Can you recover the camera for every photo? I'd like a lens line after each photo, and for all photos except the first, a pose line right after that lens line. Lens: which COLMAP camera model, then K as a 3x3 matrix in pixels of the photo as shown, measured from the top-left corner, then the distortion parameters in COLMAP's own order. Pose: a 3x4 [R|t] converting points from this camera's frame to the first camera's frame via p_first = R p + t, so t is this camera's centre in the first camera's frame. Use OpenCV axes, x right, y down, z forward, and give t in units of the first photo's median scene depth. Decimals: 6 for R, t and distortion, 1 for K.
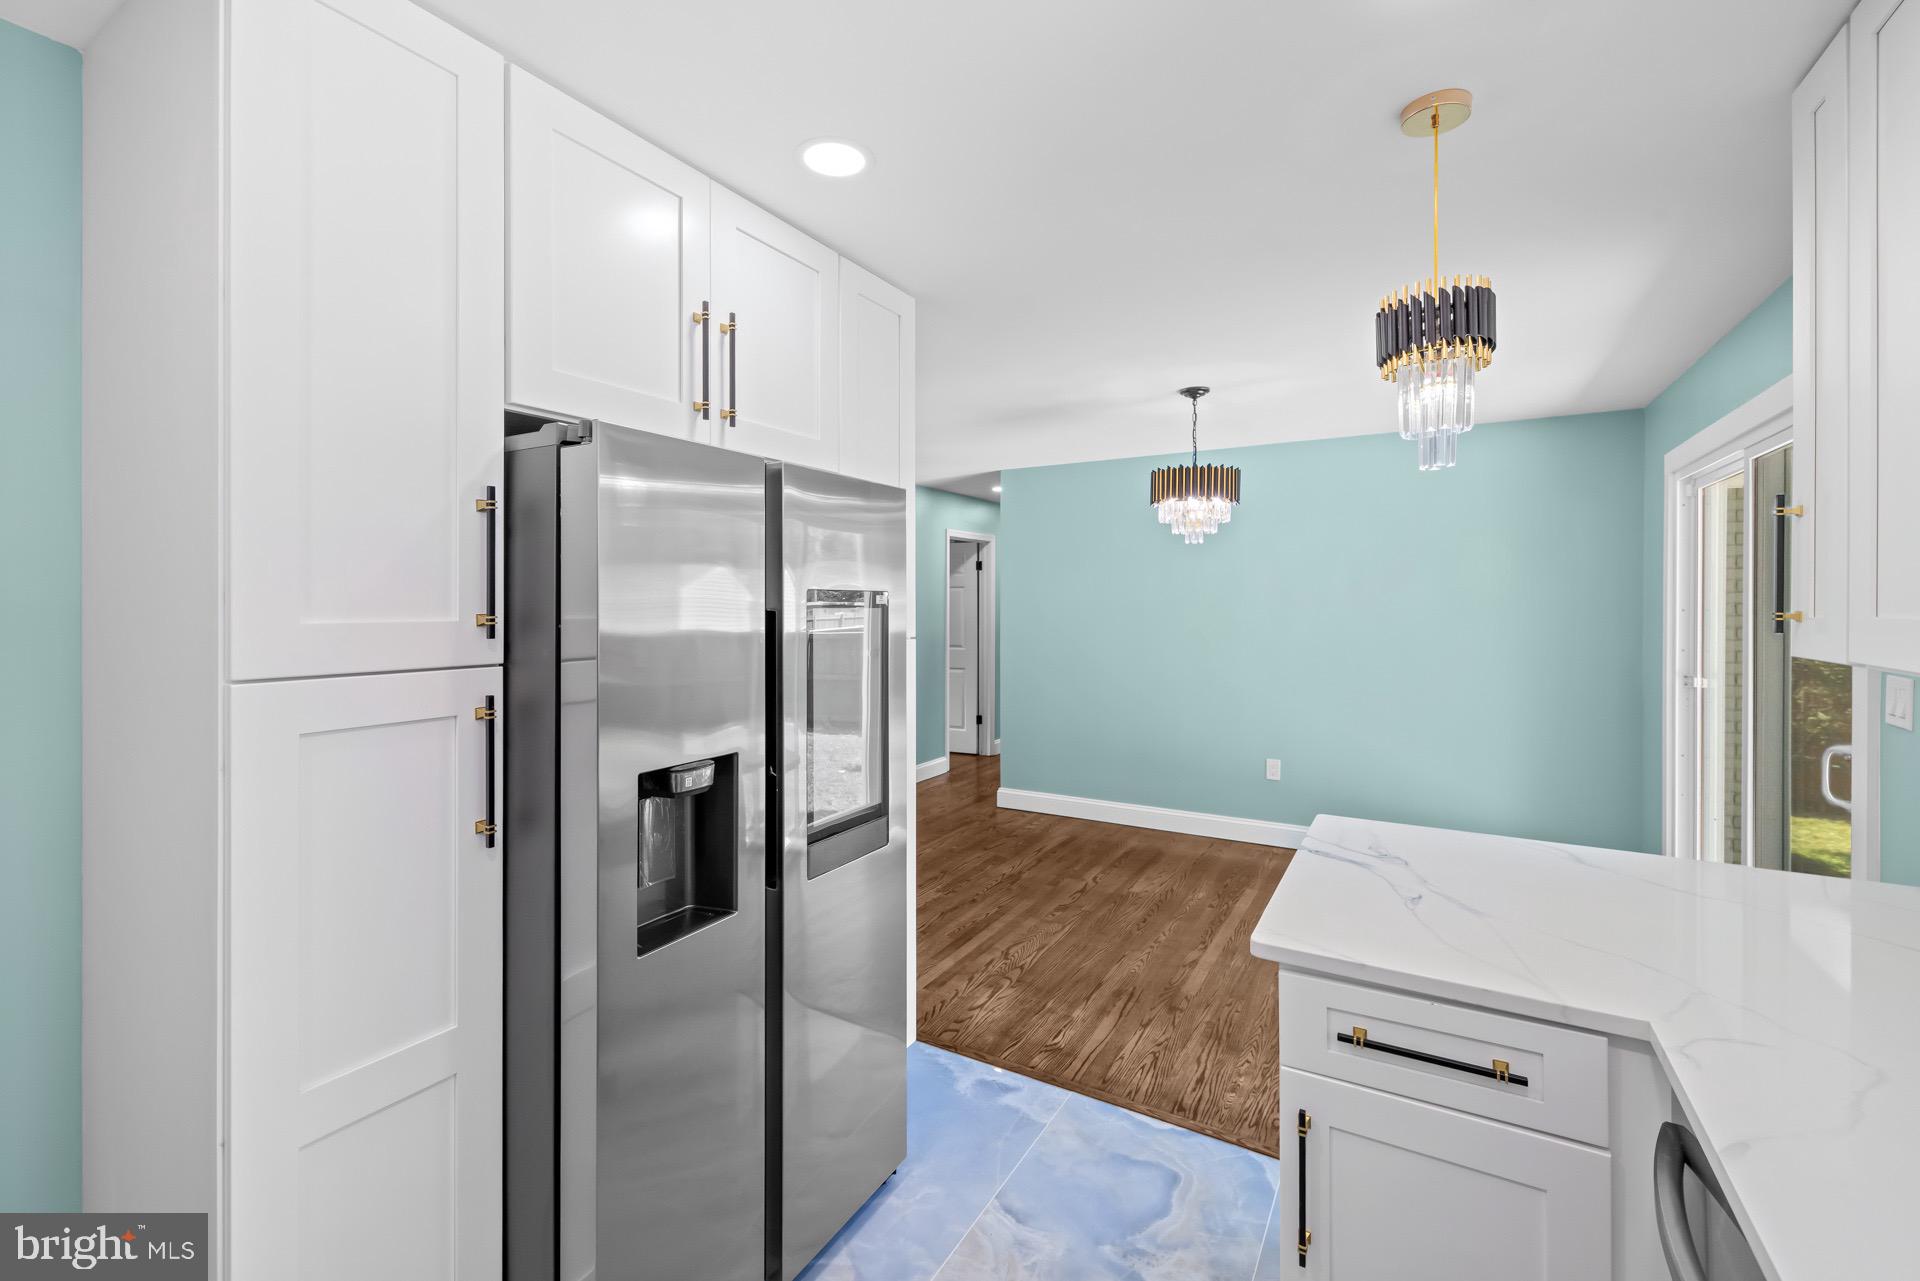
lens RADIAL K [[810.8, 0, 954.3], [0, 810.8, 601.1], [0, 0, 1]] dist [-0.001212, -0.000081]
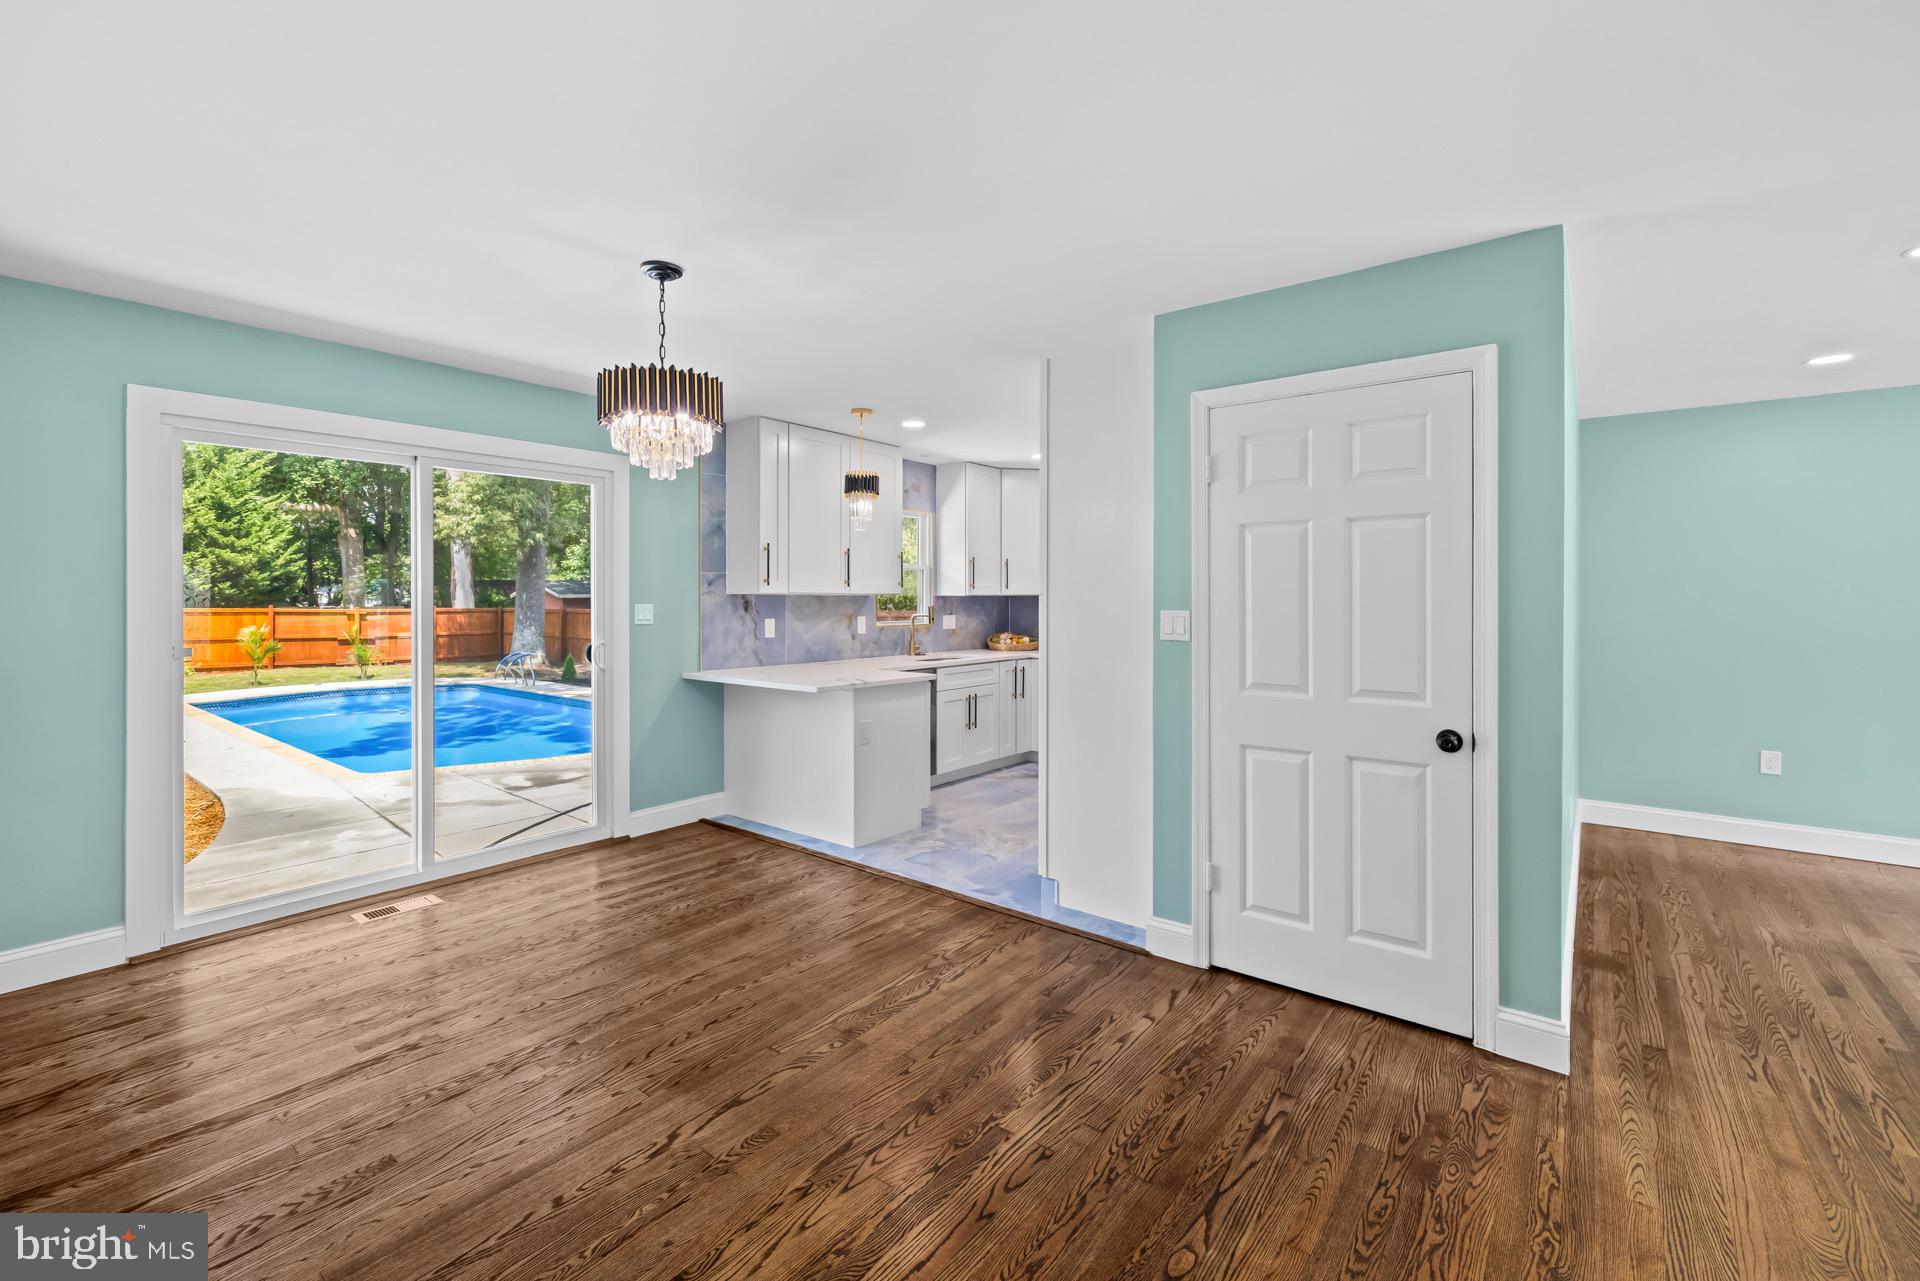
lens RADIAL K [[817.7, 0, 960.1], [0, 817.7, 596.0], [0, 0, 1]] dist [0.000884, -0.000454]
pose [[-0.992341, 0.000091, 0.123529, -0.089449], [-0.000080, 0.999999, -0.001378, 0.052480], [-0.123529, -0.001378, -0.992340, 2.498338]]
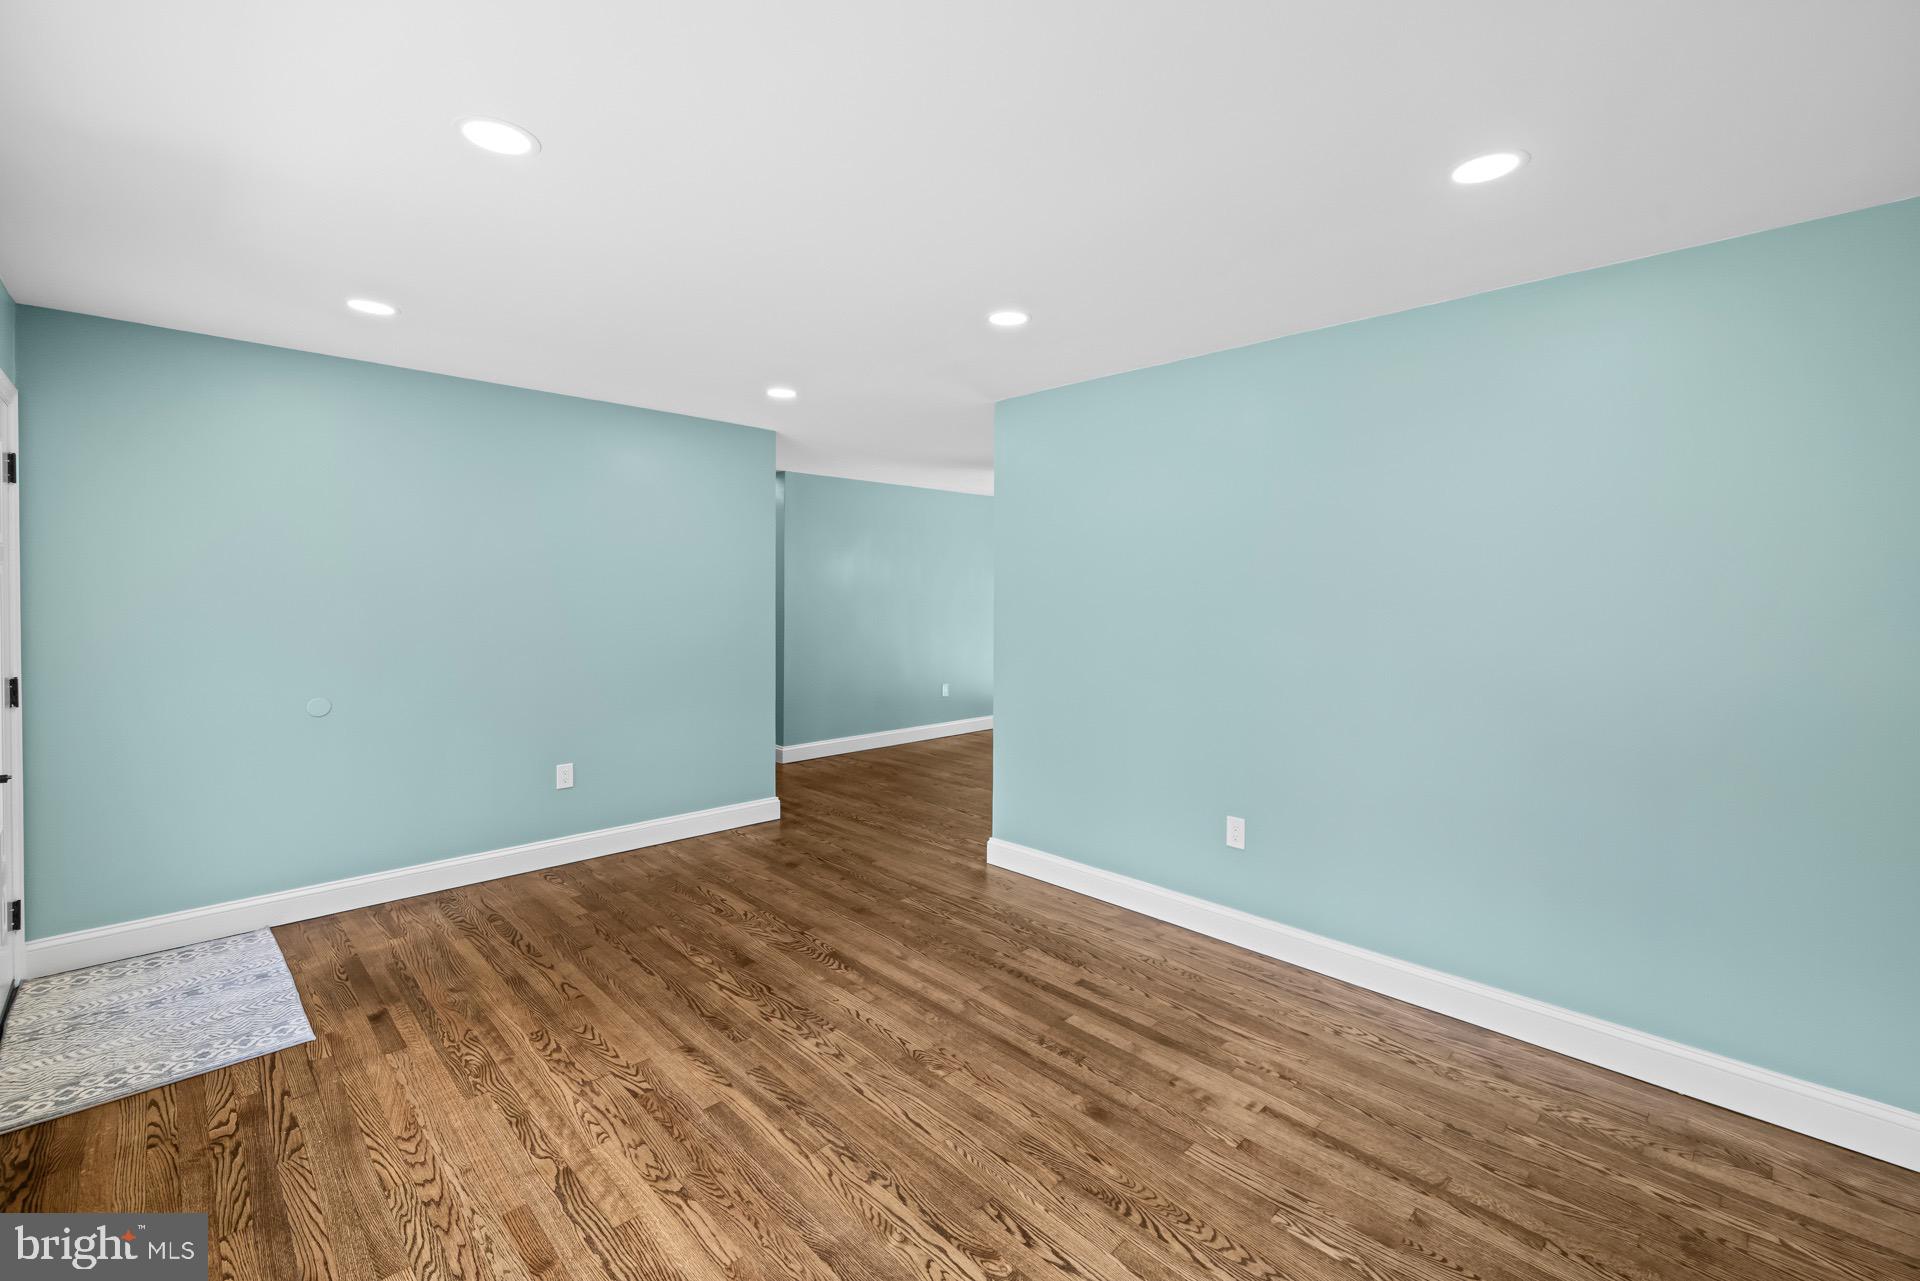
lens RADIAL K [[817.7, 0, 960.1], [0, 817.7, 596.0], [0, 0, 1]] dist [0.000884, -0.000454]
pose [[0.257690, -0.000572, 0.966227, -2.419976], [-0.010594, 0.999938, 0.003418, 0.022598], [-0.966169, -0.011117, 0.257668, 1.070392]]
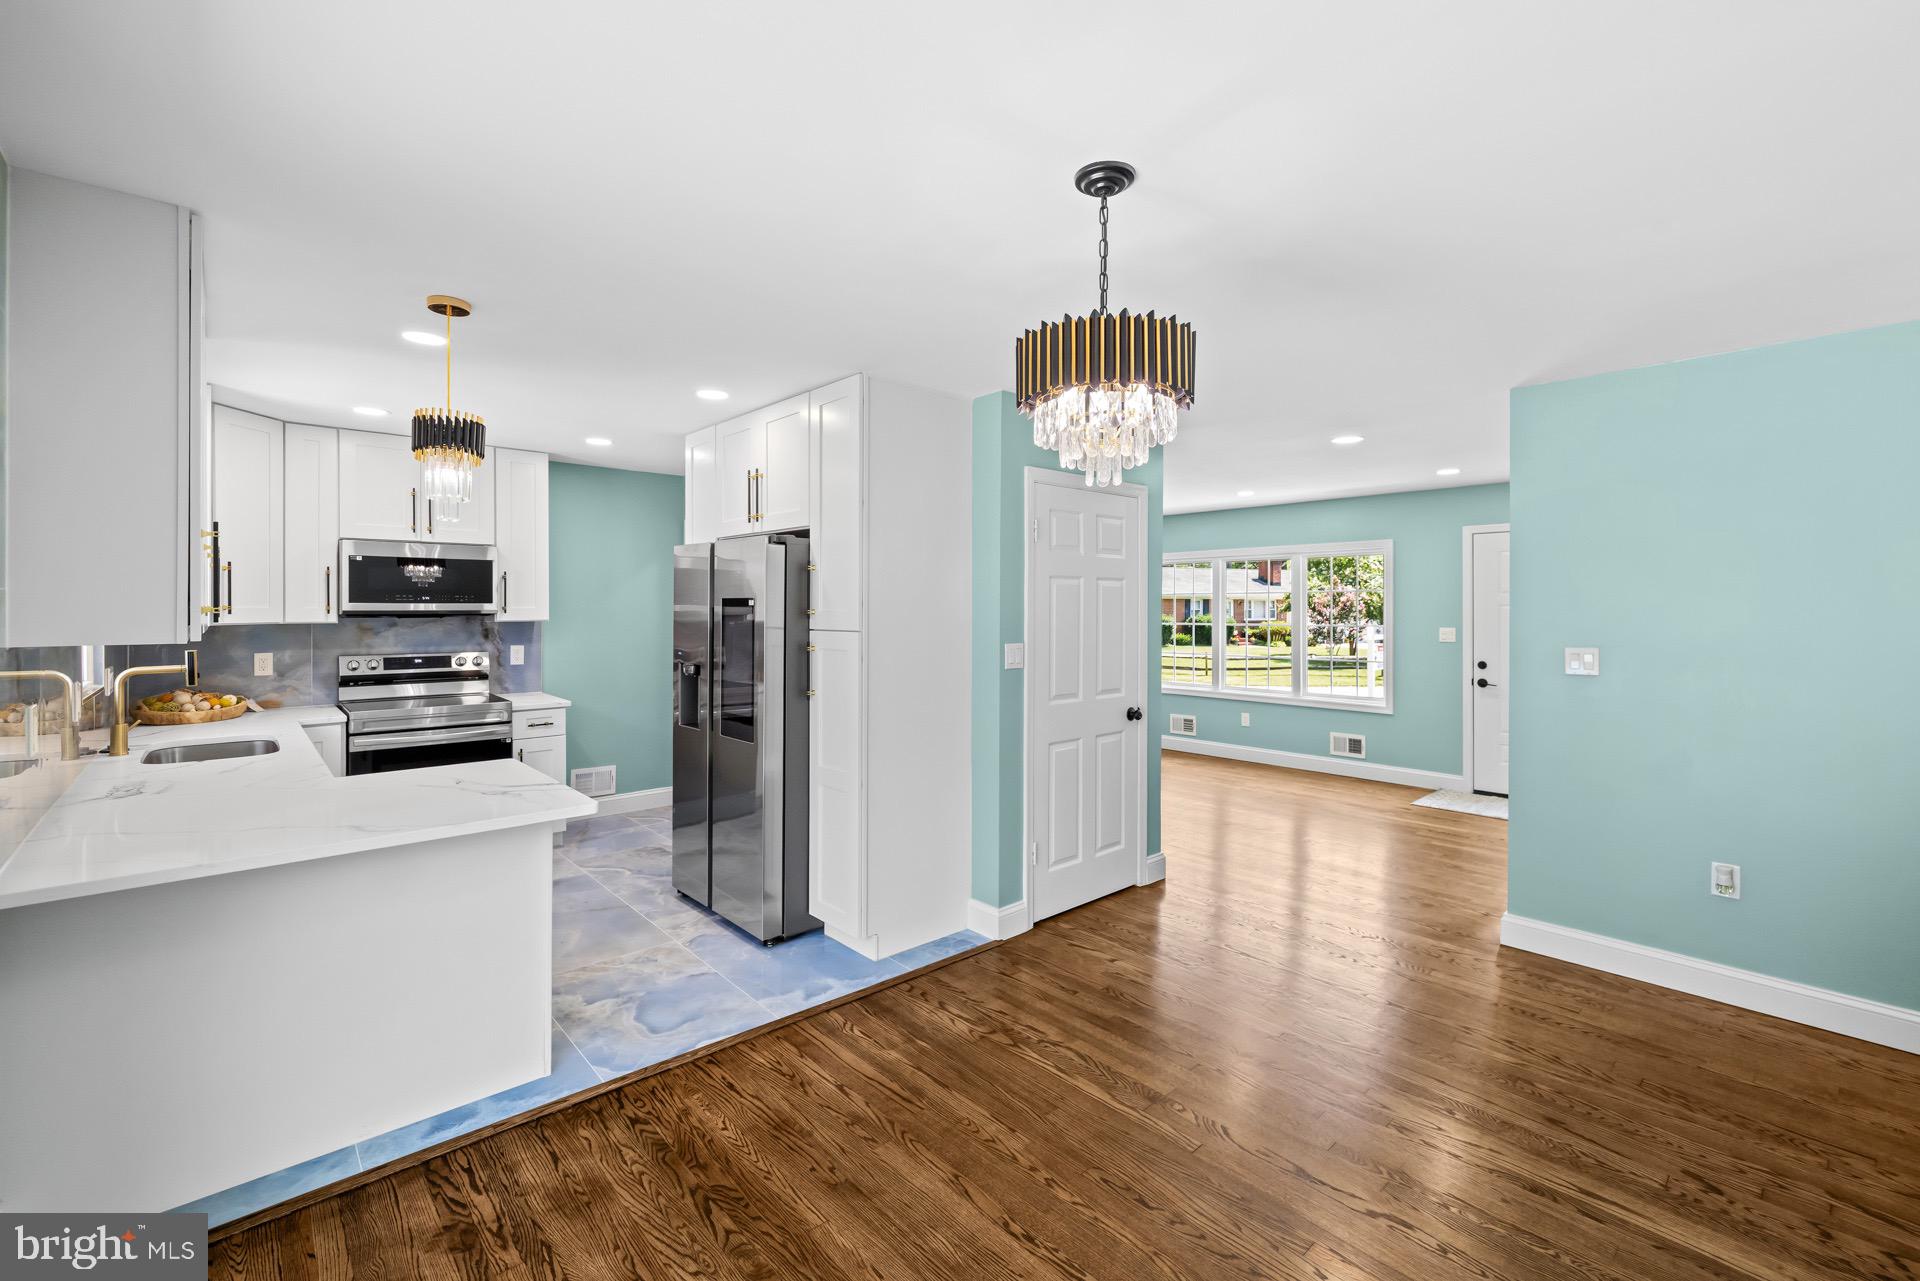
lens RADIAL K [[808.8, 0, 950.6], [0, 808.8, 610.7], [0, 0, 1]] dist [-0.000953, 0.000129]
pose [[-0.300036, 0.004924, -0.953915, 1.167823], [-0.002672, 0.999978, 0.006002, 0.005125], [0.953924, 0.004349, -0.300017, 1.558789]]
